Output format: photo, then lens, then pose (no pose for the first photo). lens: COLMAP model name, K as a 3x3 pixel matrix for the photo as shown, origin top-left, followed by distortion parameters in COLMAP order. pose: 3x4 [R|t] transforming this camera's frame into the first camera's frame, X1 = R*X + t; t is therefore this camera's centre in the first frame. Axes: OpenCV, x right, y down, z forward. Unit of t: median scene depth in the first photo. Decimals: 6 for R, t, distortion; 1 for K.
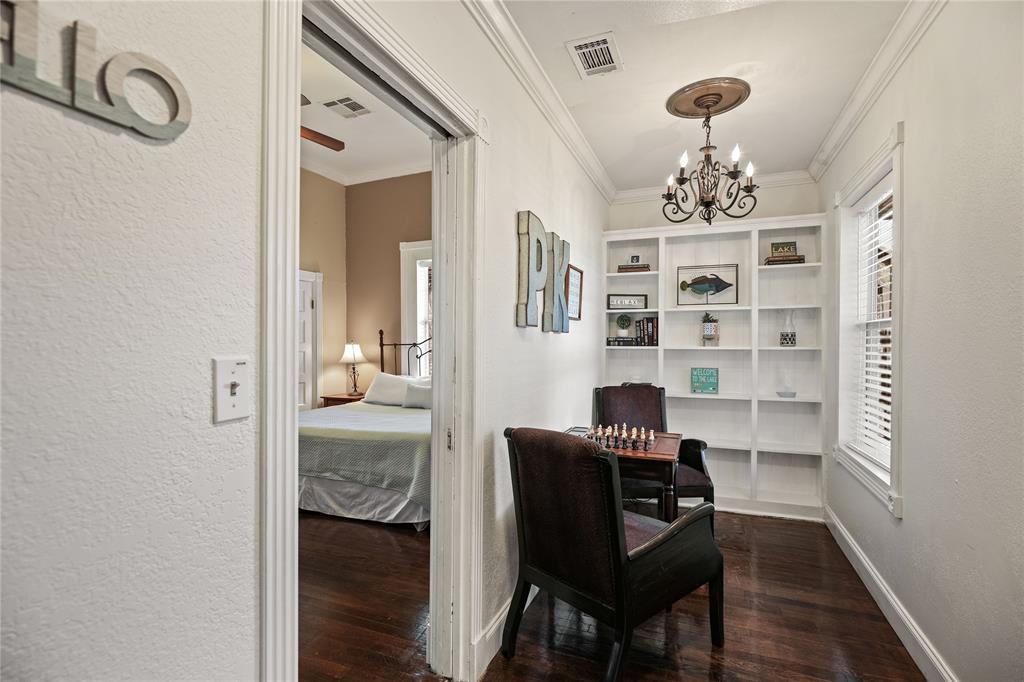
lens RADIAL K [[478.8, 0, 511.5], [0, 478.8, 340.2], [0, 0, 1]] dist [-0.006298, 0.000623]
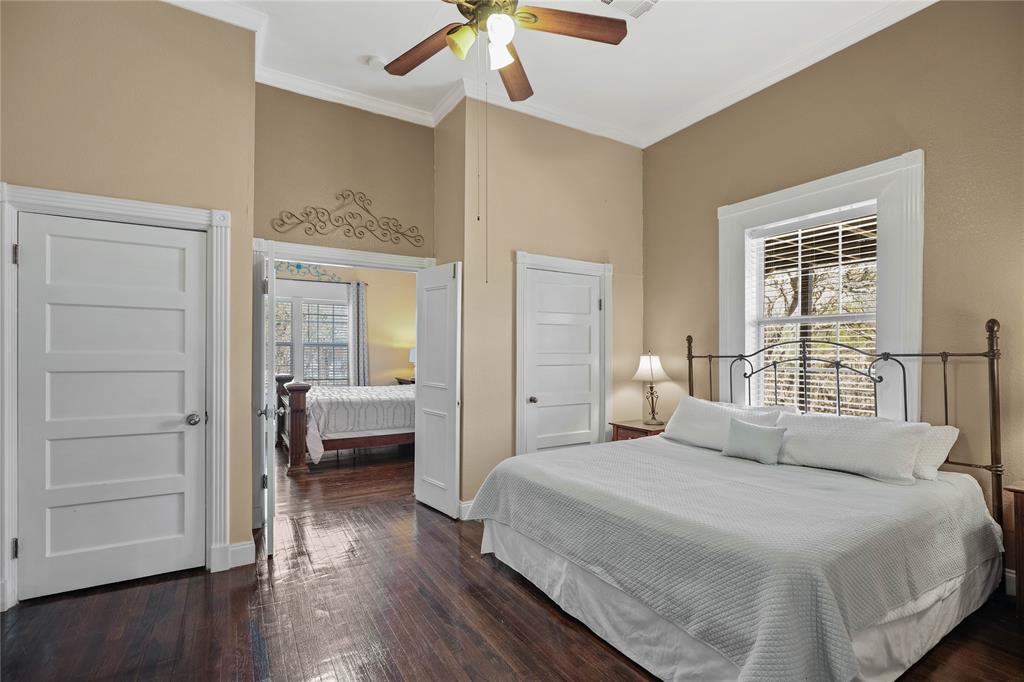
lens RADIAL K [[478.8, 0, 513.6], [0, 478.8, 354.4], [0, 0, 1]] dist [-0.006298, 0.000623]
pose [[0.812618, 0.006125, -0.582764, -0.072276], [0.000935, 0.999930, 0.011814, -0.002555], [0.582796, -0.010145, 0.812555, 0.277773]]
